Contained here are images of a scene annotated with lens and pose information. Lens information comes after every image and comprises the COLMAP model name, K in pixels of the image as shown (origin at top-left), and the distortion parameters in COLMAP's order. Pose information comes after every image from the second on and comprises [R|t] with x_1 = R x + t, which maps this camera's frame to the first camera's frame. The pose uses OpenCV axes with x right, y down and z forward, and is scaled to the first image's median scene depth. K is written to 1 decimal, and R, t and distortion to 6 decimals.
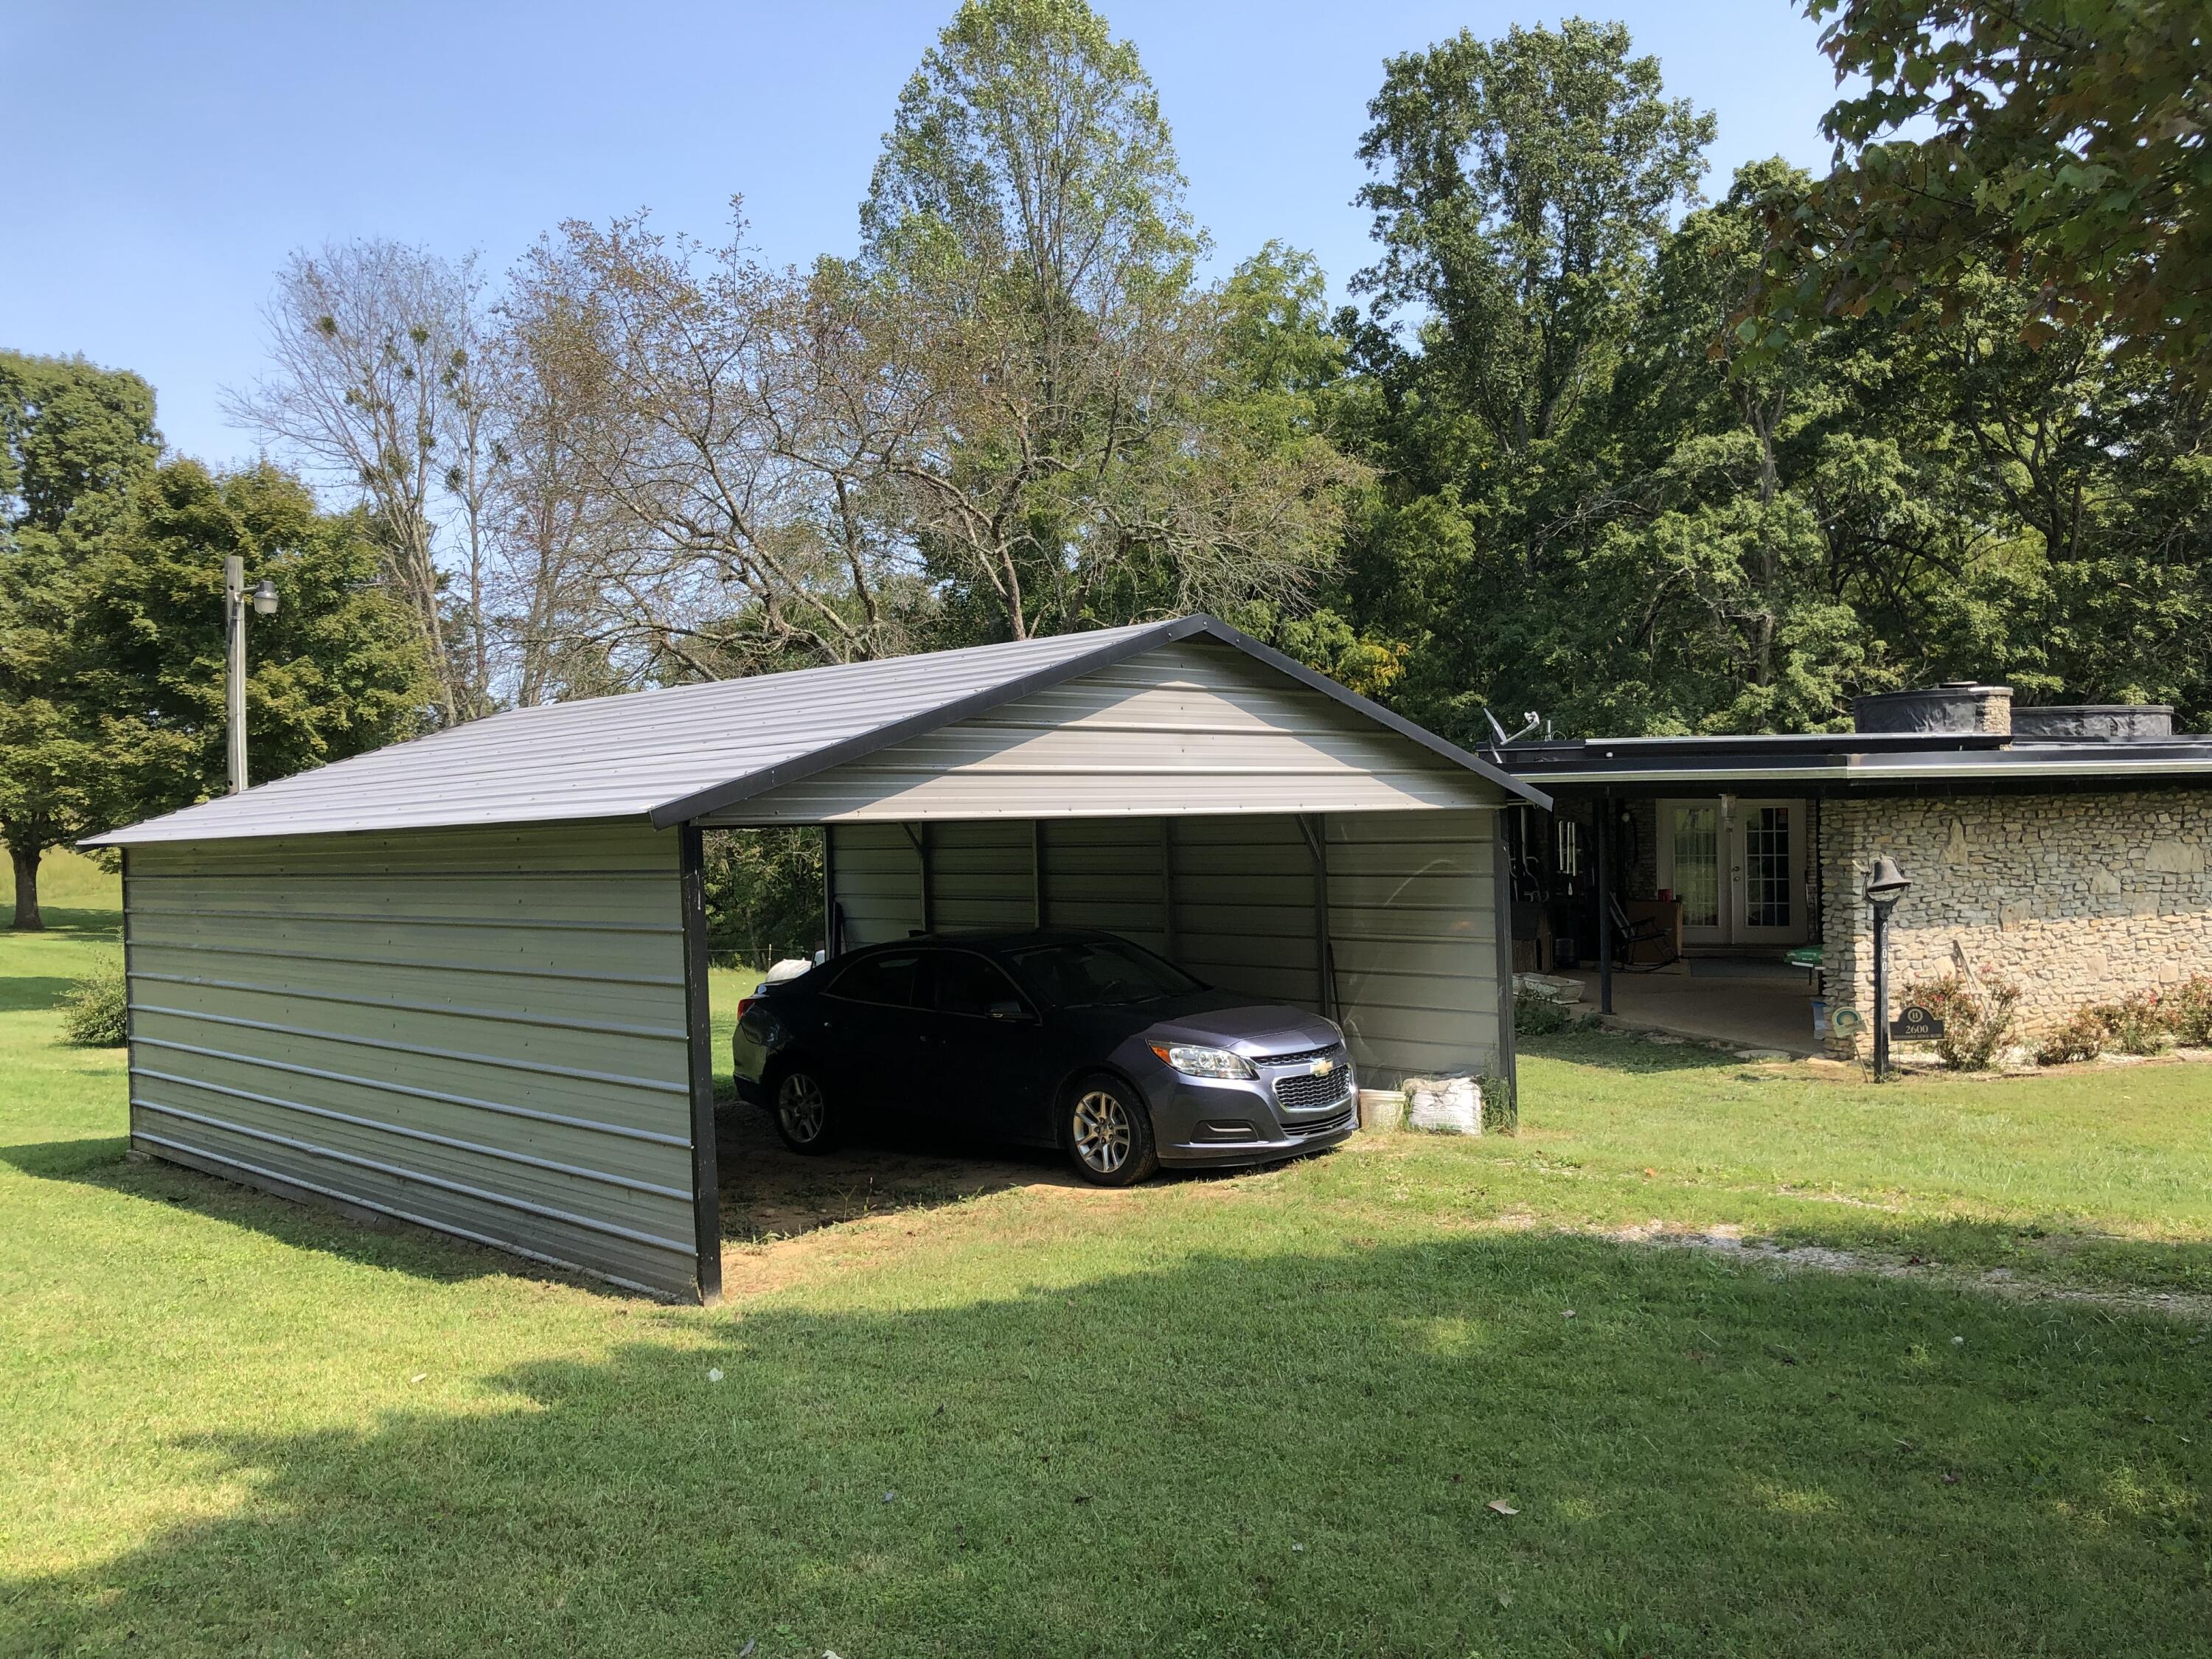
lens RADIAL K [[1798.8, 0, 1103.5], [0, 1798.8, 815.0], [0, 0, 1]] dist [0.022325, -0.011945]
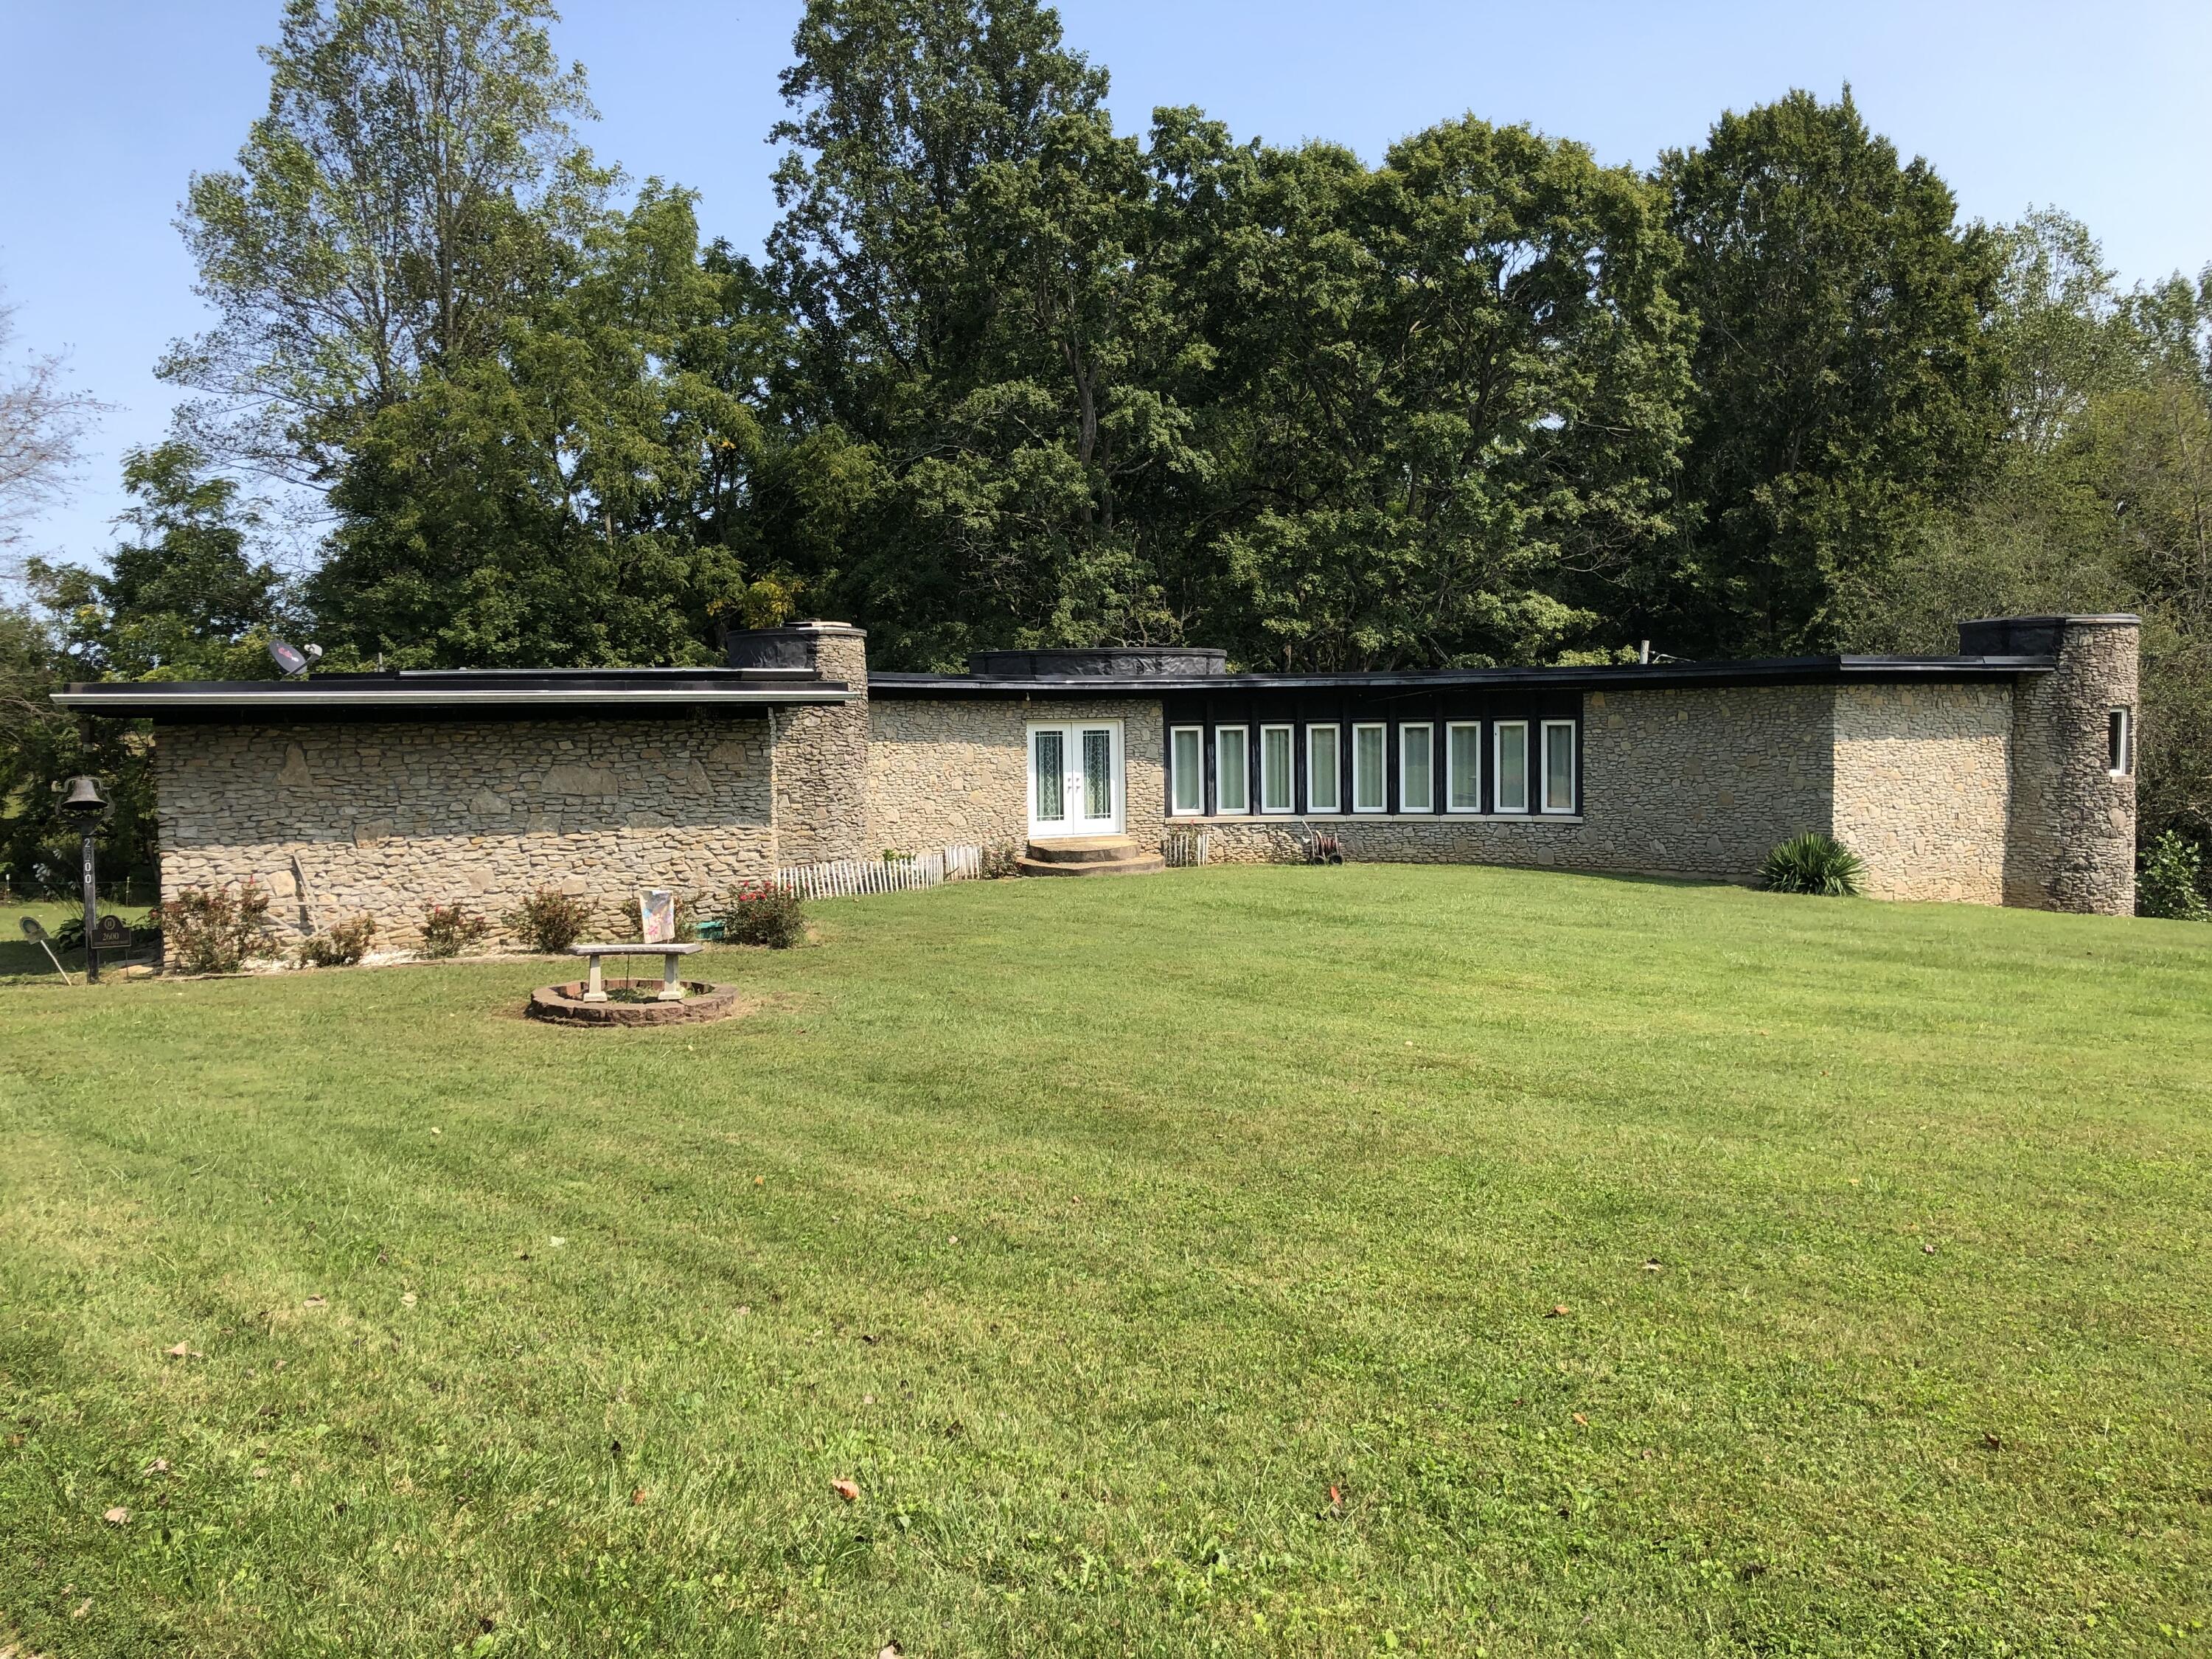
lens RADIAL K [[1798.8, 0, 1103.5], [0, 1798.8, 815.0], [0, 0, 1]] dist [0.022325, -0.011945]
pose [[0.994168, 0.000272, 0.107841, 0.794820], [-0.003959, 0.999415, 0.033975, 0.005744], [-0.107768, -0.034204, 0.993587, -0.120030]]
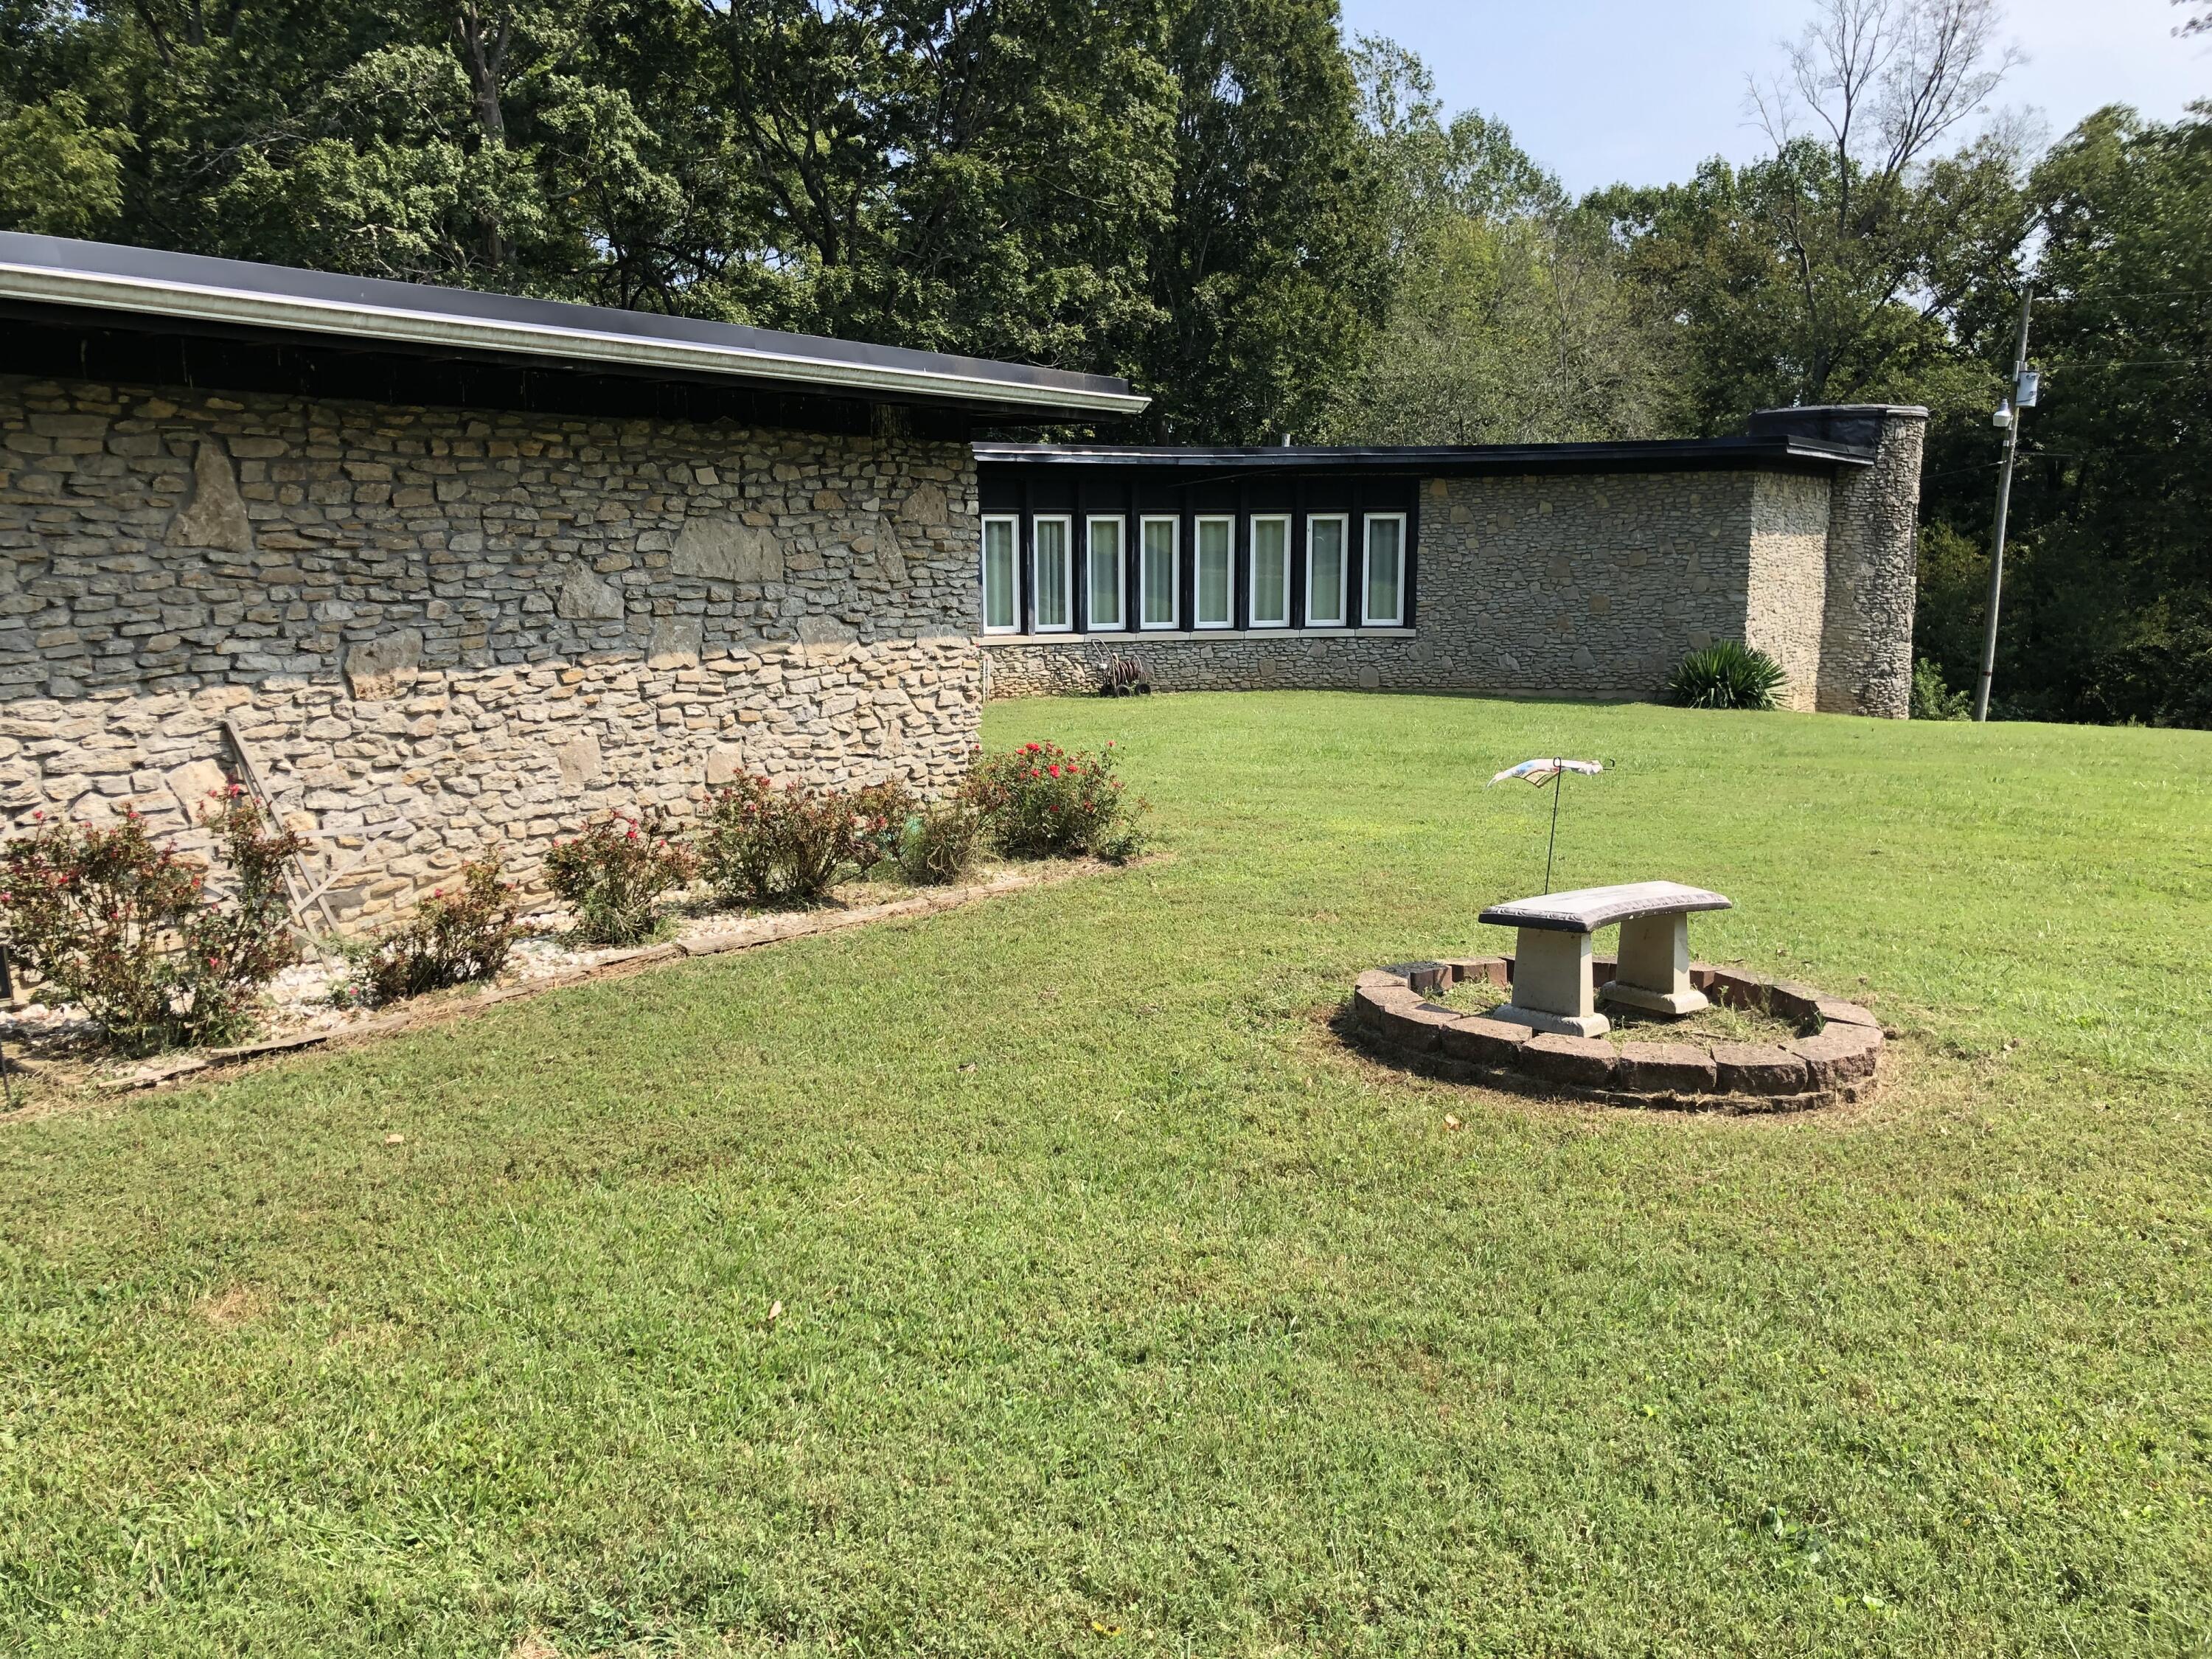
lens RADIAL K [[1806.9, 0, 1099.5], [0, 1806.9, 840.7], [0, 0, 1]] dist [0.055567, -0.116438]
pose [[0.829973, -0.075126, 0.552722, 0.381062], [-0.001282, 0.990629, 0.136572, 0.035123], [-0.557802, -0.114059, 0.822099, 0.487933]]
